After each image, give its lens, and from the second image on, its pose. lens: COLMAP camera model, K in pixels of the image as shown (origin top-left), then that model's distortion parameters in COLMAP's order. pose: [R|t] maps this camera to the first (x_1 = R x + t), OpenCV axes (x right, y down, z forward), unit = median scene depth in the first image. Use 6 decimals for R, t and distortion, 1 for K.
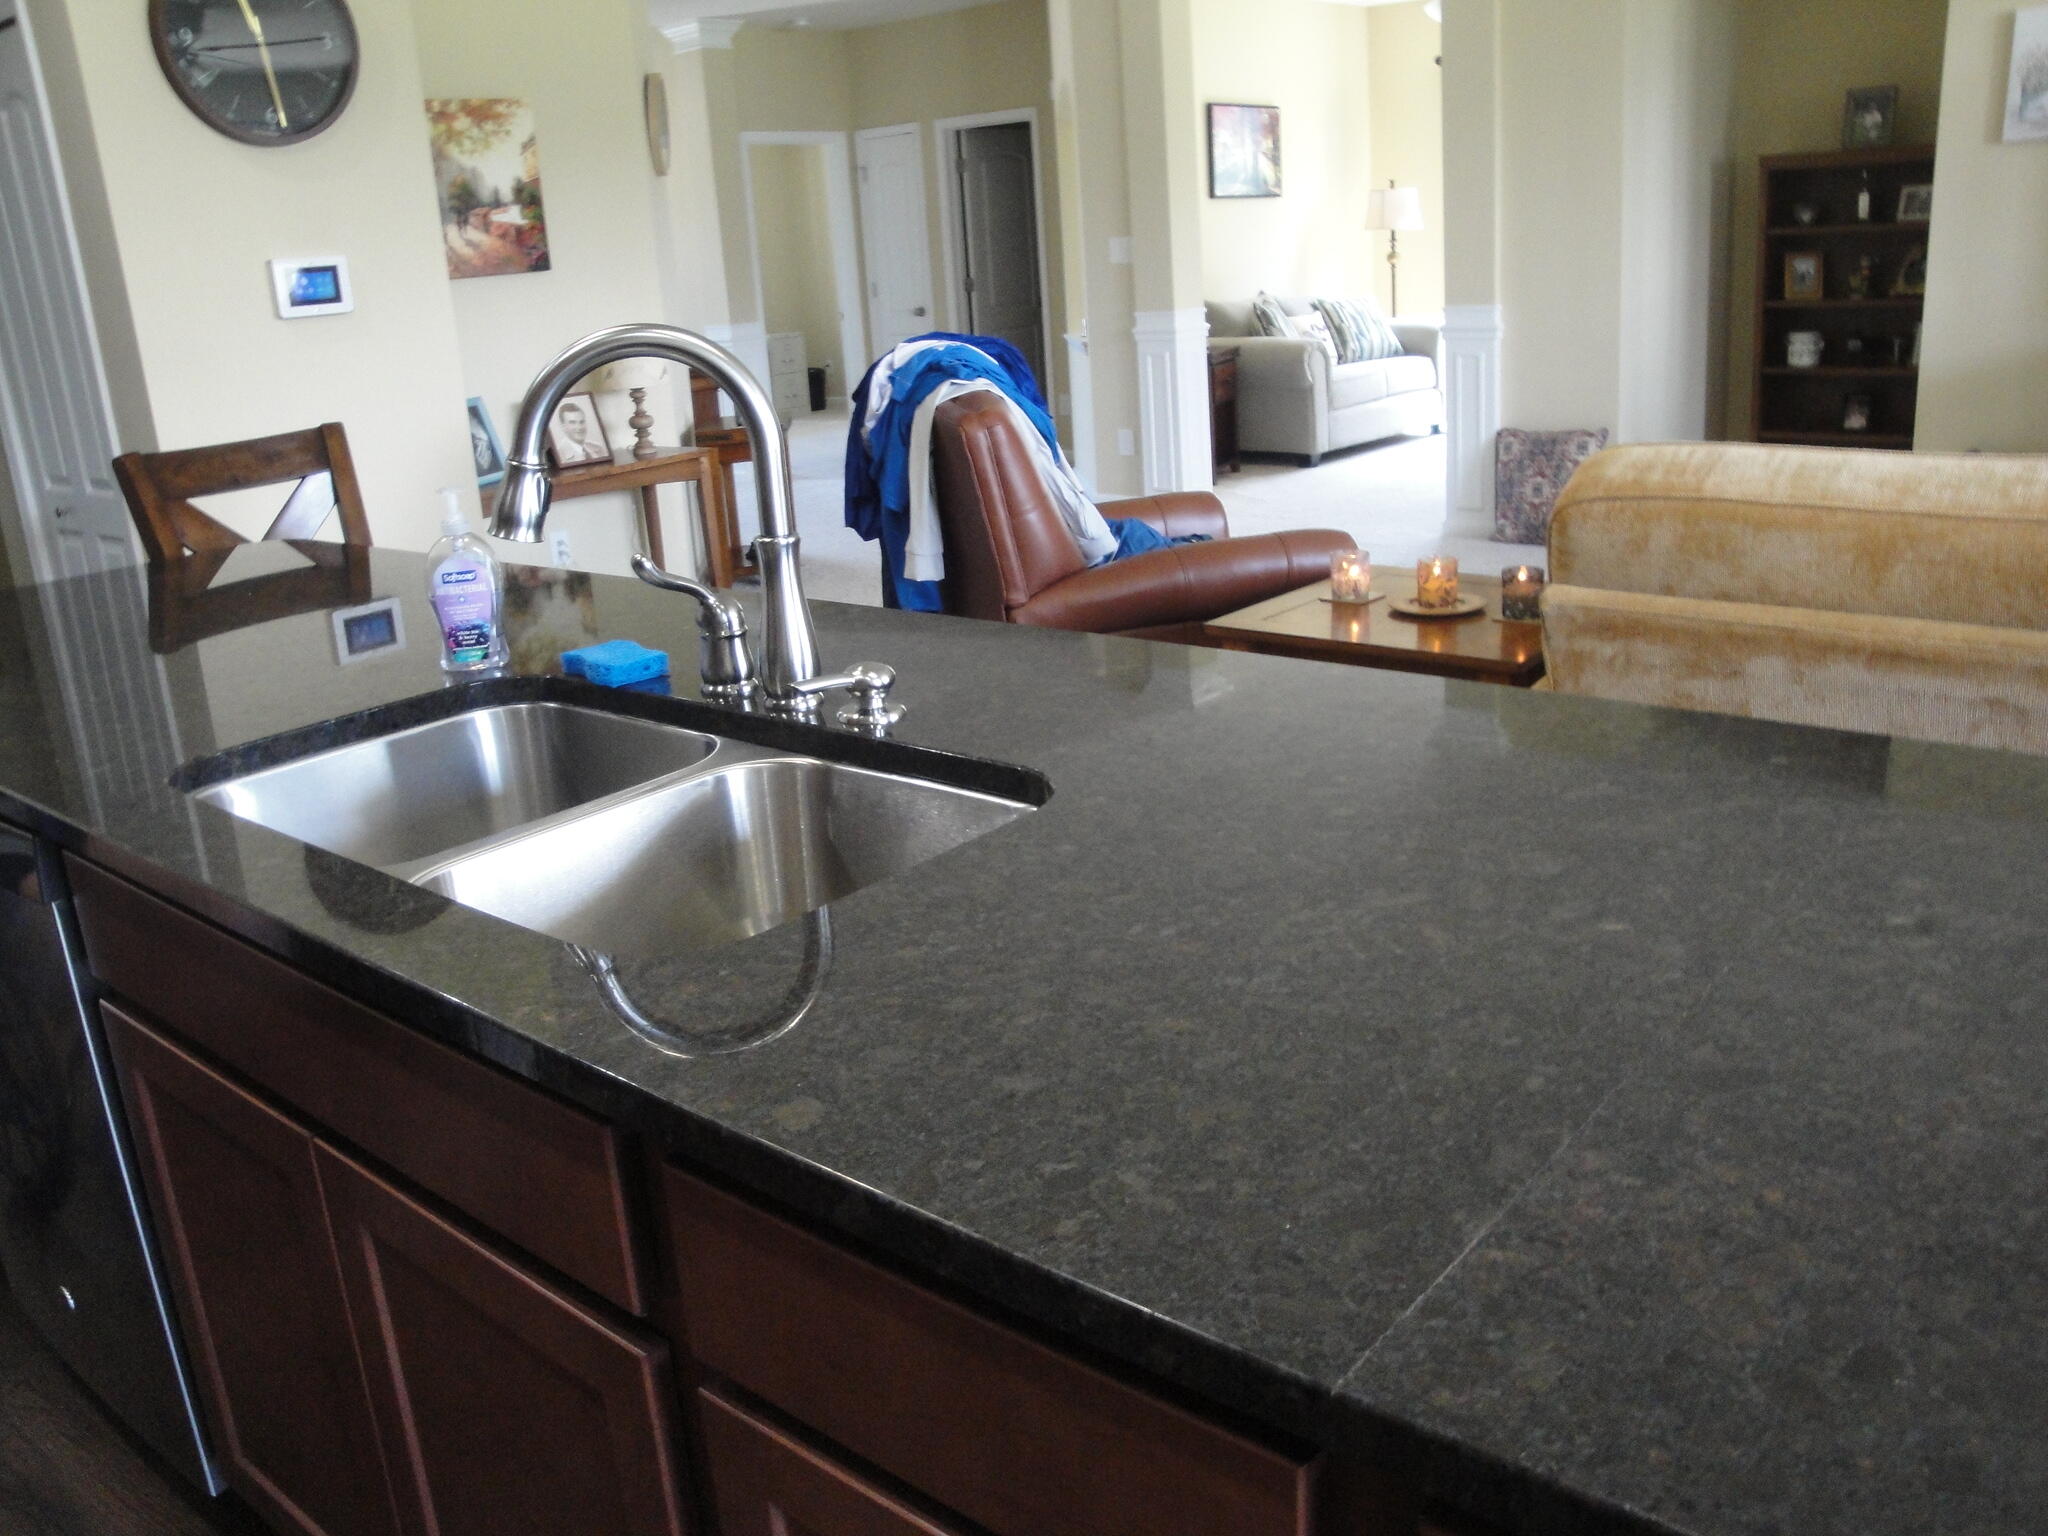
lens RADIAL K [[1675.1, 0, 1024.0], [0, 1675.1, 768.0], [0, 0, 1]] dist [-0.193912, 0.193517]
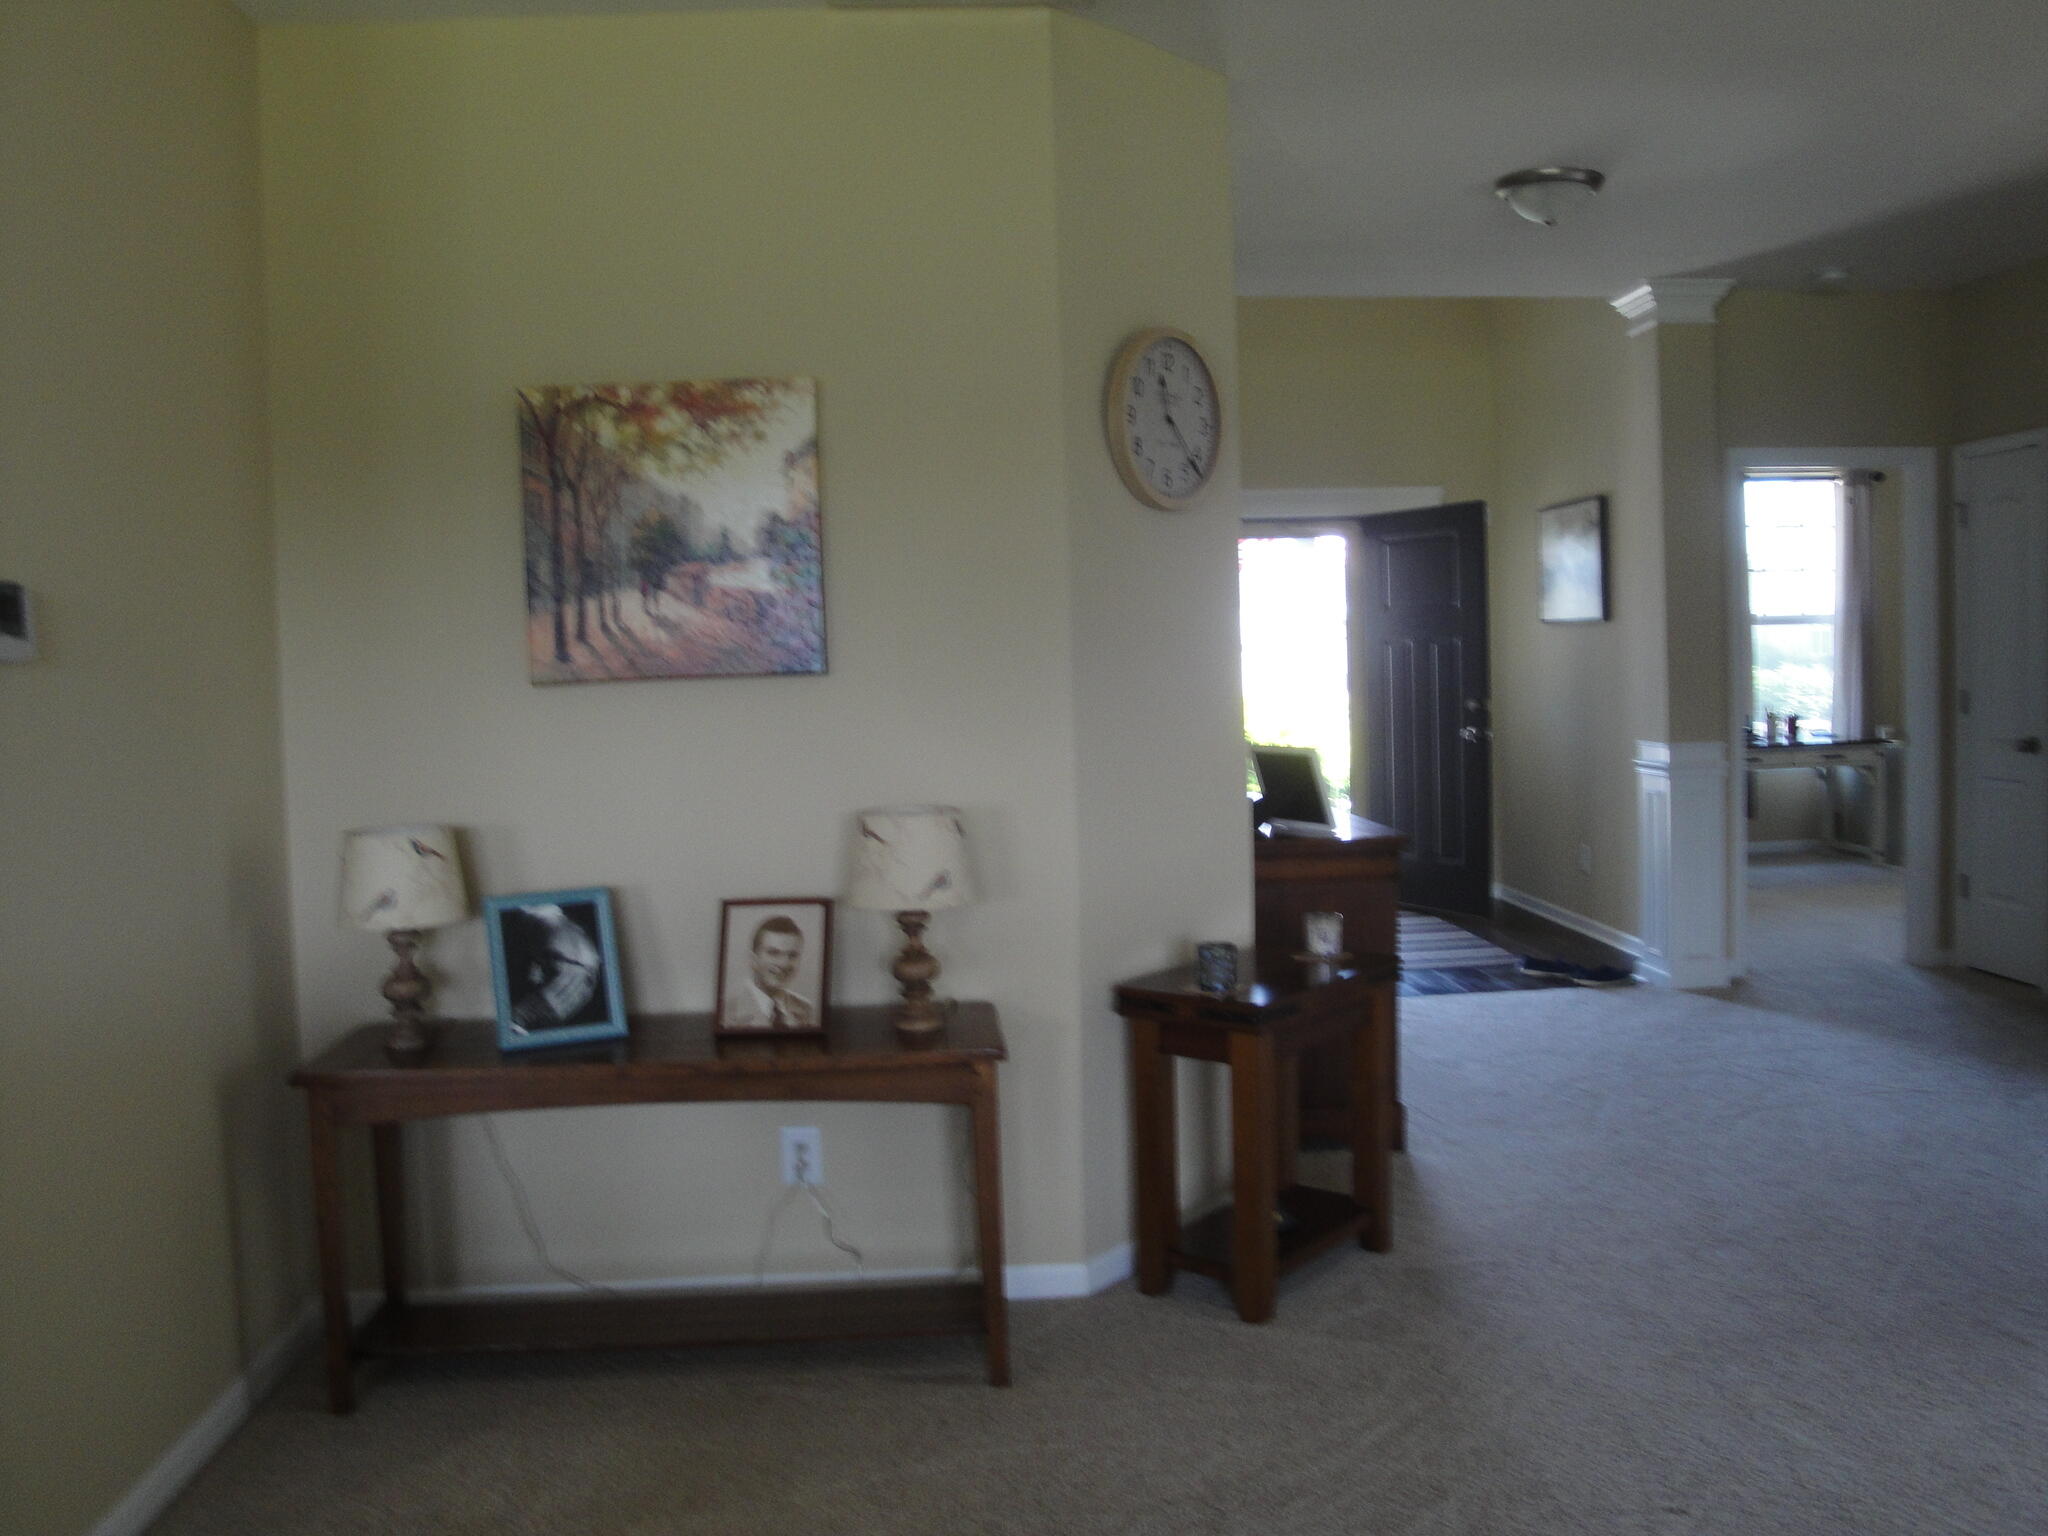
lens RADIAL K [[1675.1, 0, 1024.0], [0, 1675.1, 768.0], [0, 0, 1]] dist [-0.193912, 0.193517]
pose [[0.698055, 0.096530, -0.709507, 0.173897], [-0.232387, 0.967778, -0.096967, -0.242837], [0.677285, 0.232569, 0.697995, 0.676255]]
